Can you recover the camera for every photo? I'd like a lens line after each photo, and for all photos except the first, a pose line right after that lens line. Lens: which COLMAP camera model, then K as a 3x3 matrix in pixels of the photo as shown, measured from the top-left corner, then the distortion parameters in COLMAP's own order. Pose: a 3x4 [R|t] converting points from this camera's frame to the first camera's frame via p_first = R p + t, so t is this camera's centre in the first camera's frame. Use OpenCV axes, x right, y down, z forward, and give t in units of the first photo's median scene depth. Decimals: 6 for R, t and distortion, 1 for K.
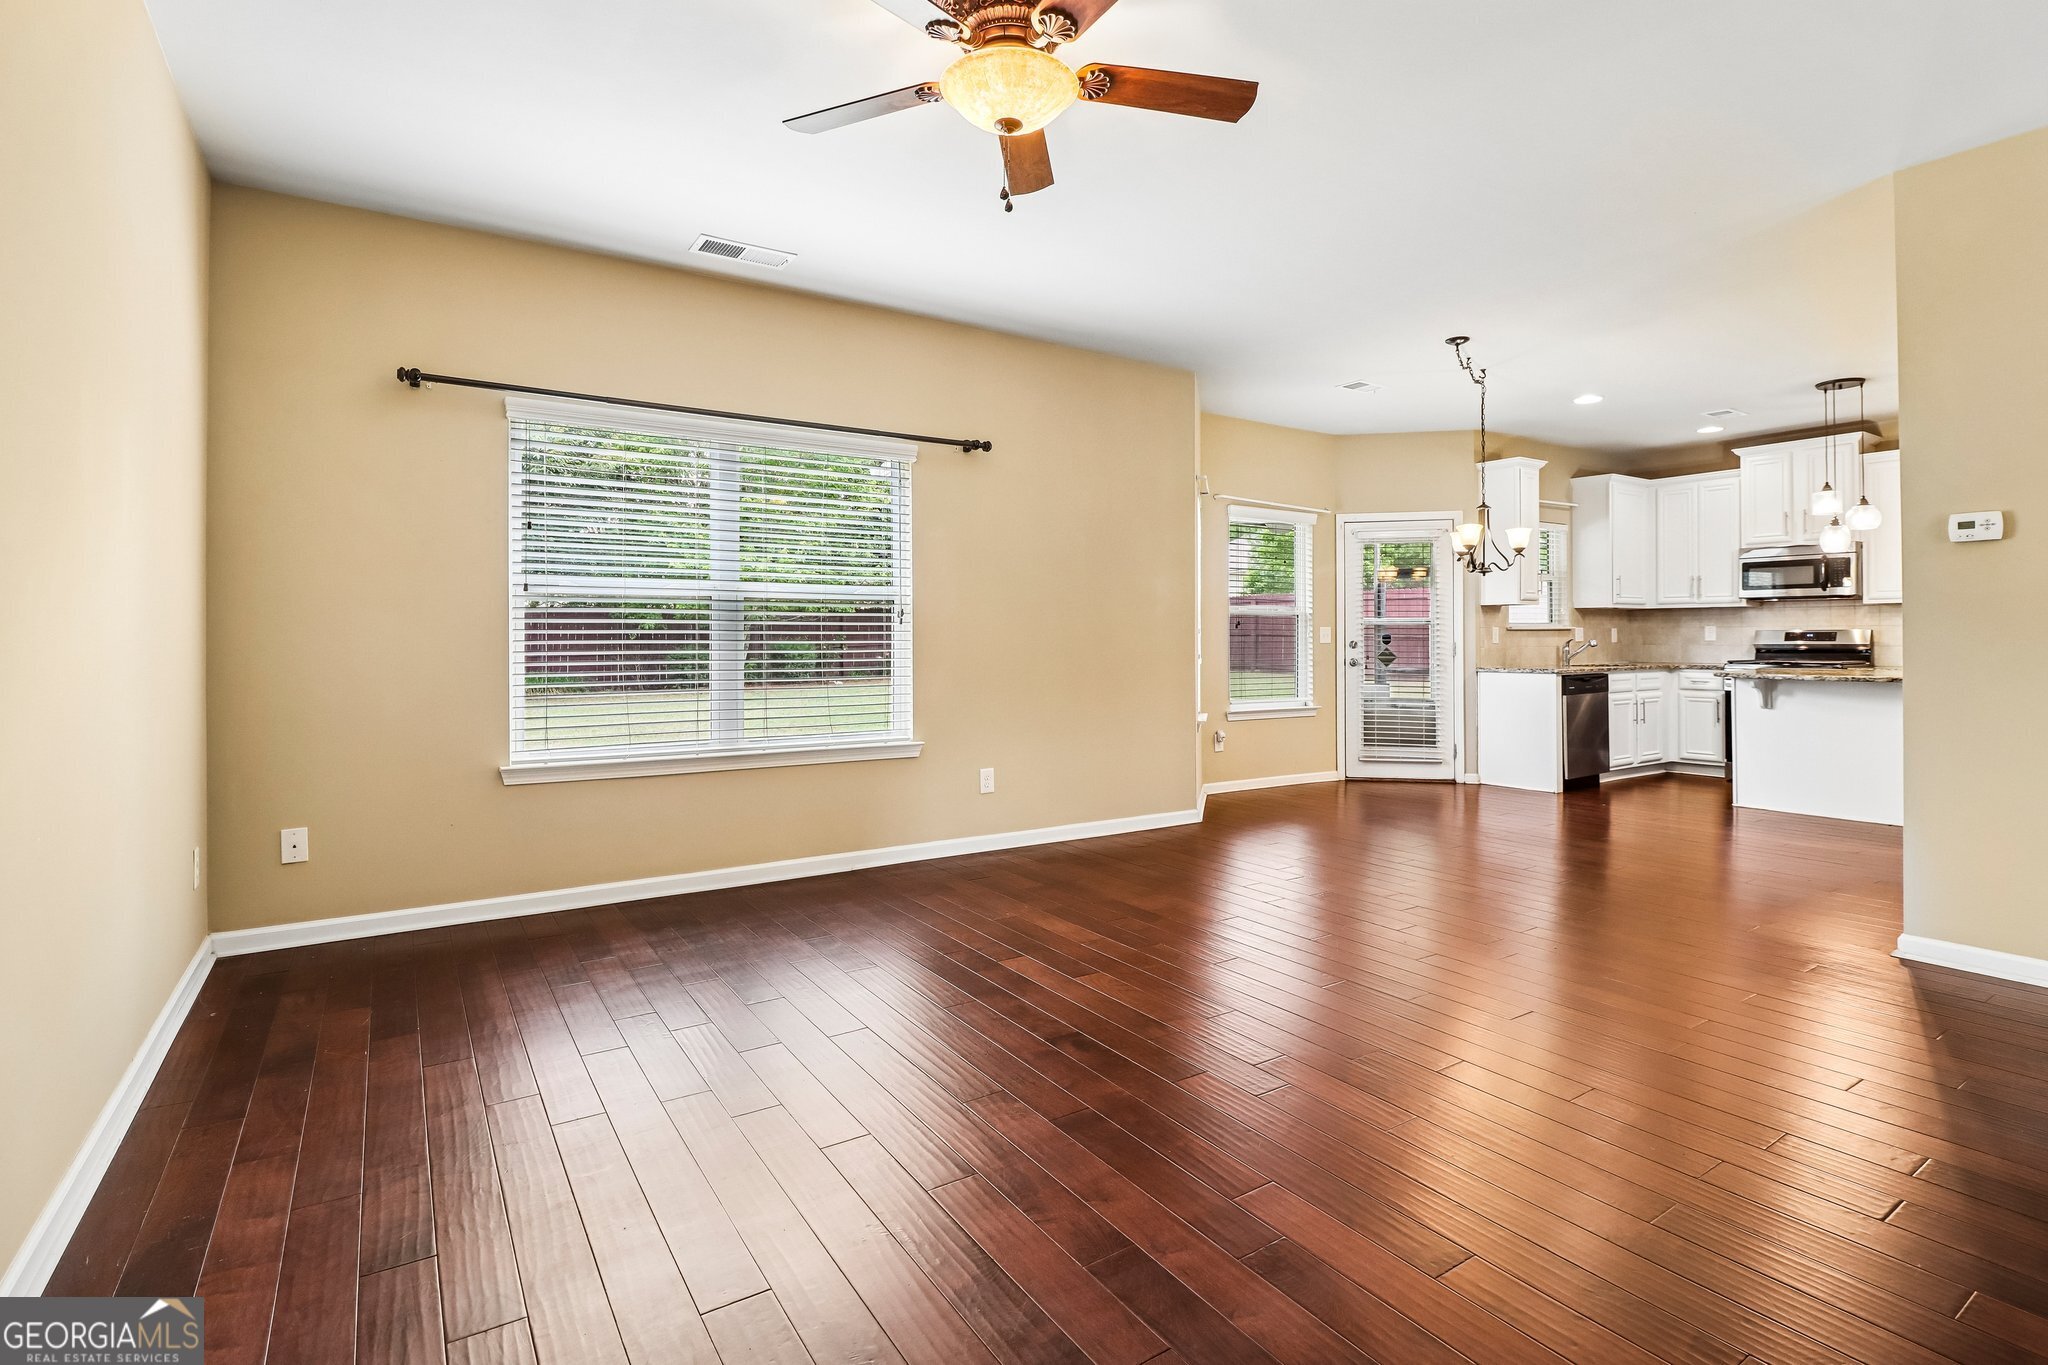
lens RADIAL K [[977.6, 0, 1020.1], [0, 977.6, 634.3], [0, 0, 1]] dist [0.002328, -0.016977]
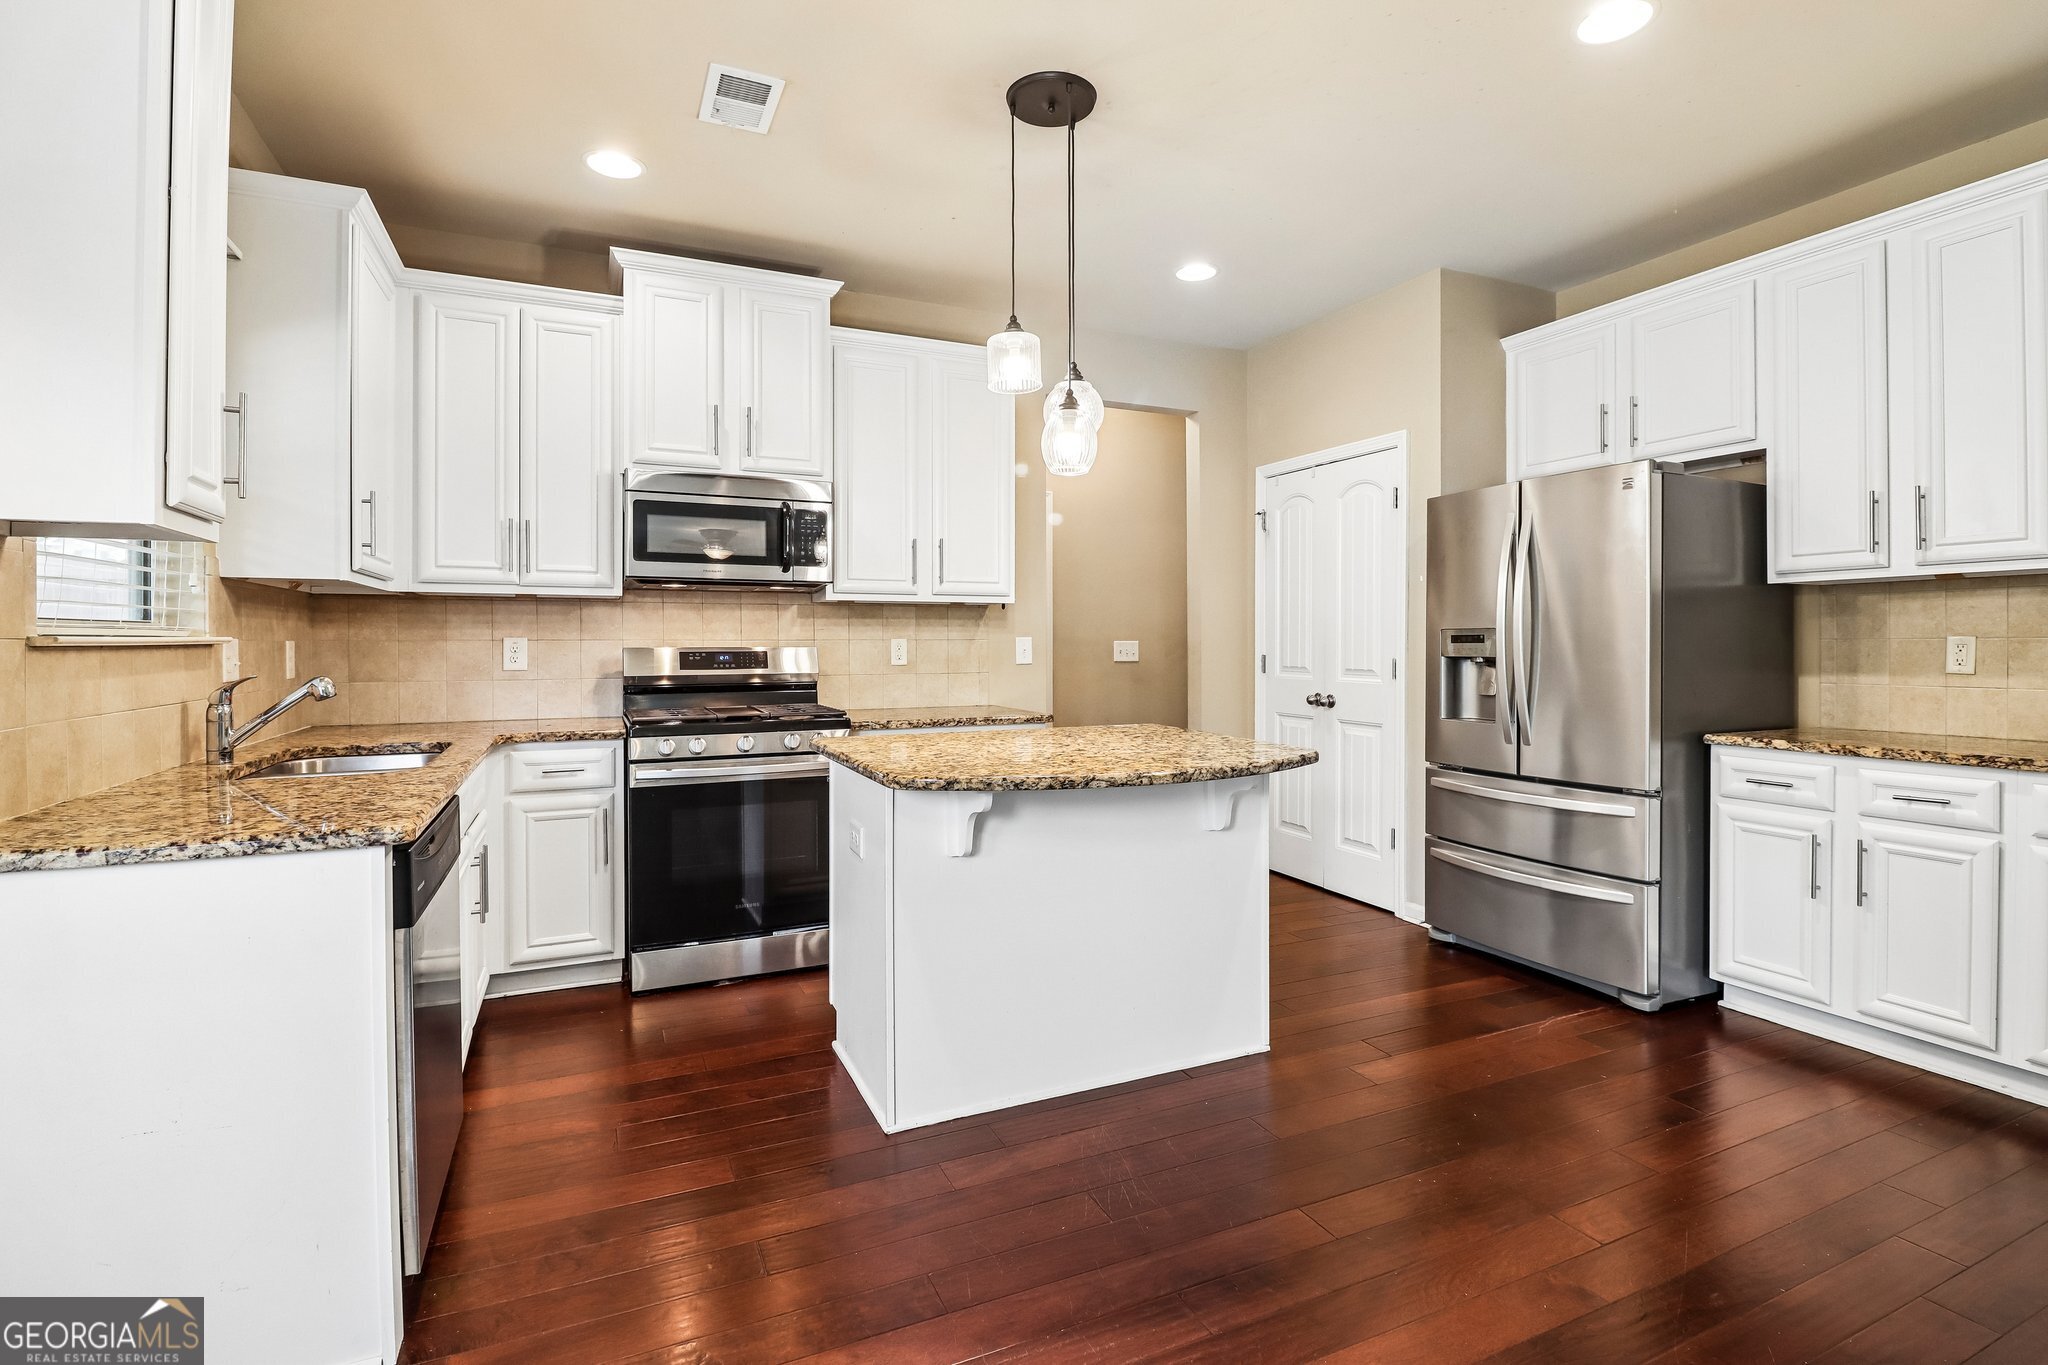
lens RADIAL K [[969.4, 0, 1029.1], [0, 969.4, 647.9], [0, 0, 1]] dist [0.003475, -0.015432]
pose [[0.145679, -0.000523, 0.989332, 0.325302], [-0.002010, 0.999998, 0.000825, -0.005093], [-0.989330, -0.002109, 0.145678, 0.763449]]
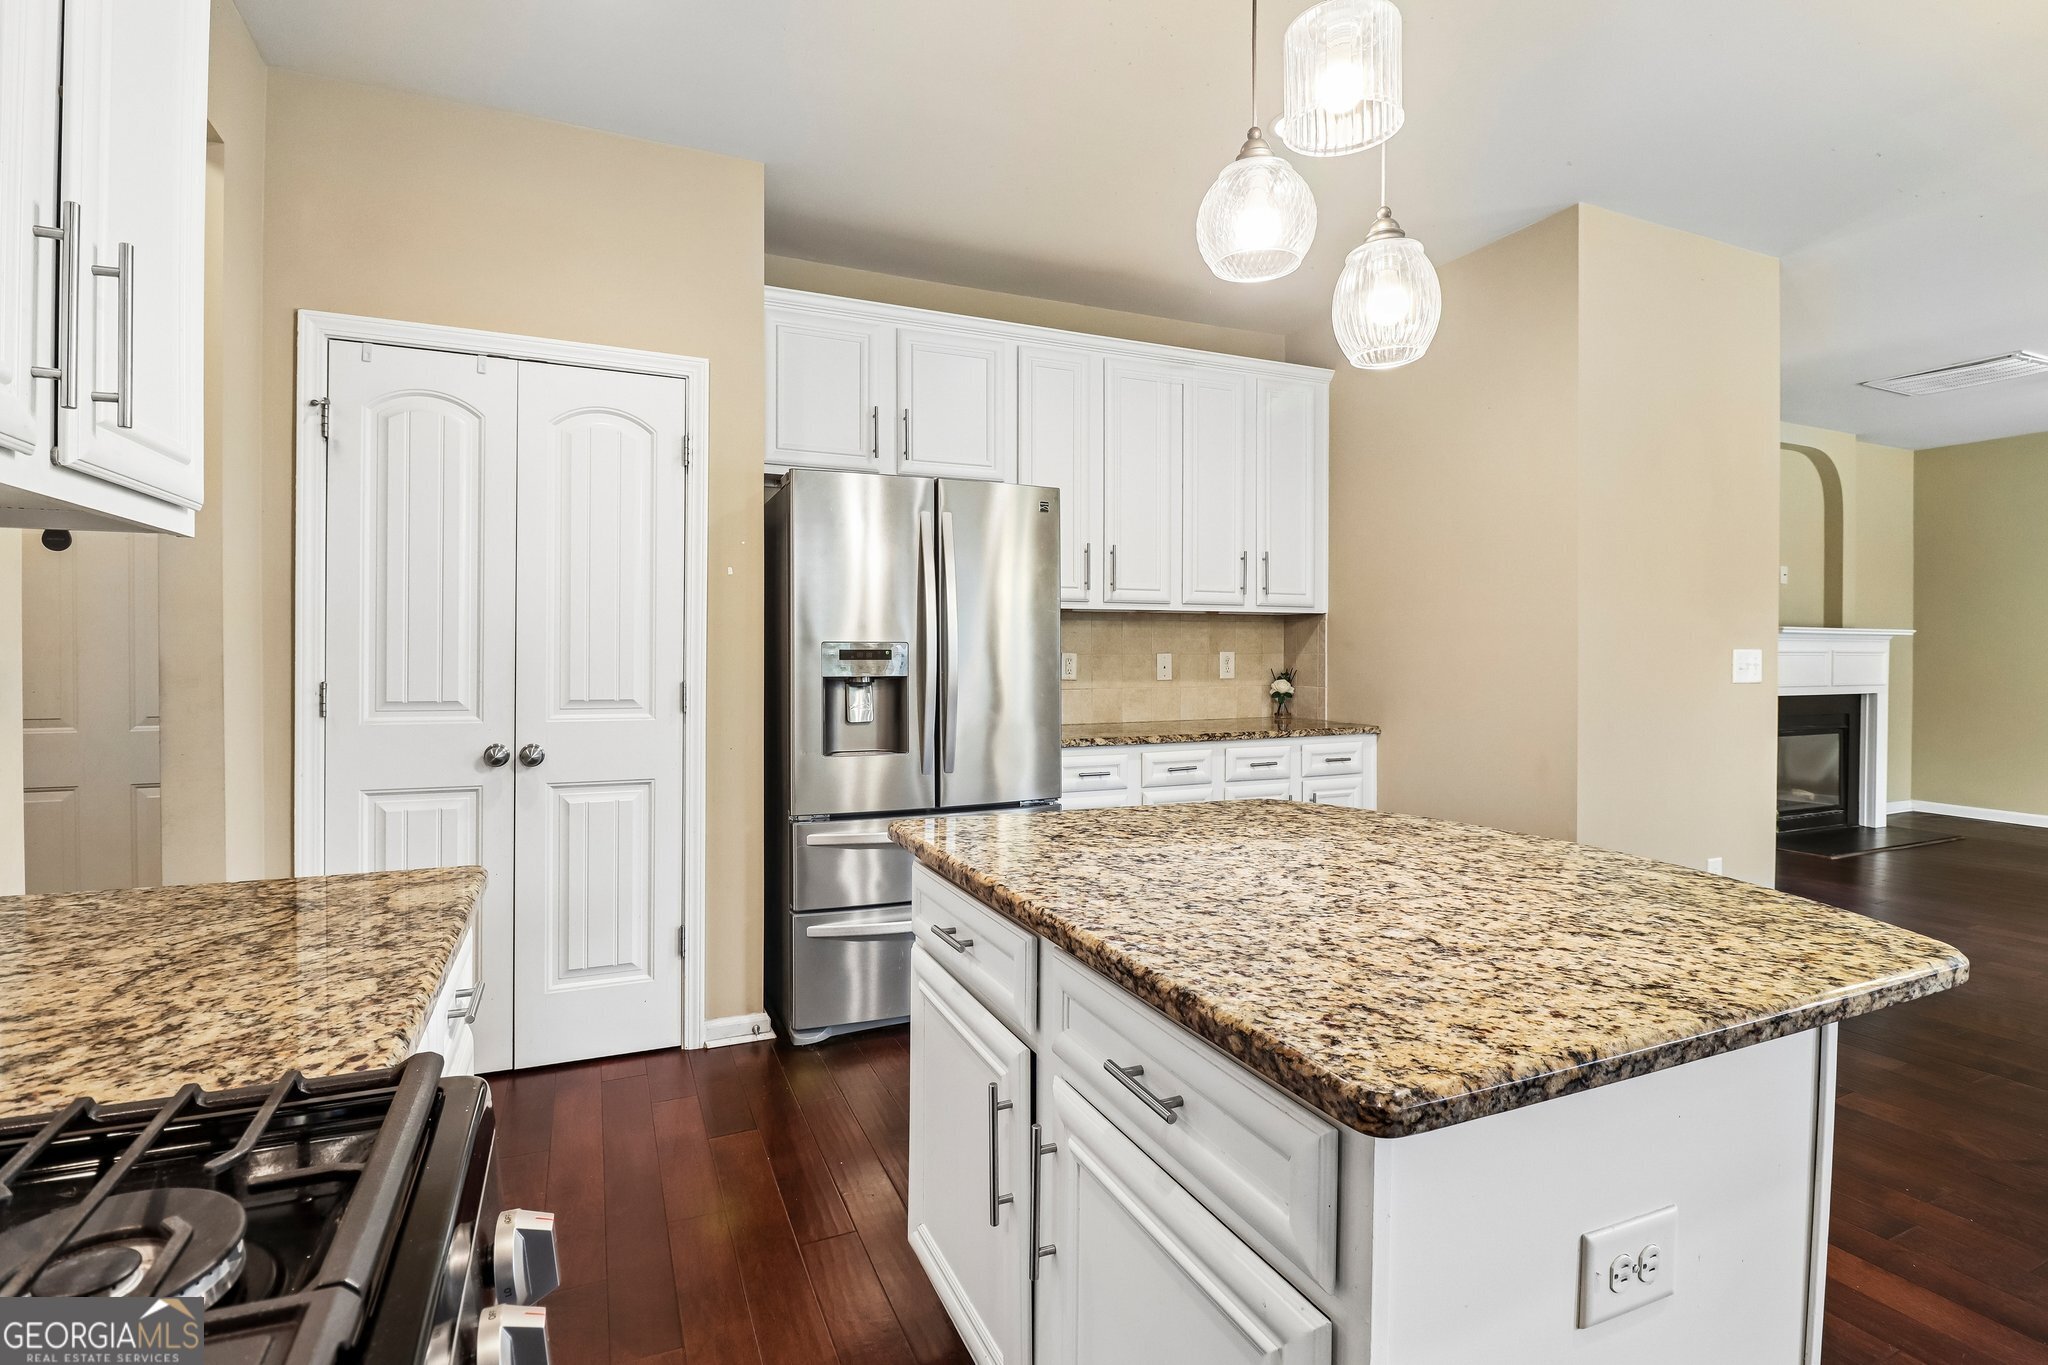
lens RADIAL K [[969.4, 0, 1029.1], [0, 969.4, 647.9], [0, 0, 1]] dist [0.003475, -0.015432]
pose [[-0.988576, -0.001431, 0.150717, 0.710778], [-0.001840, 0.999995, -0.002576, -0.011585], [-0.150713, -0.002824, -0.988574, 0.997900]]
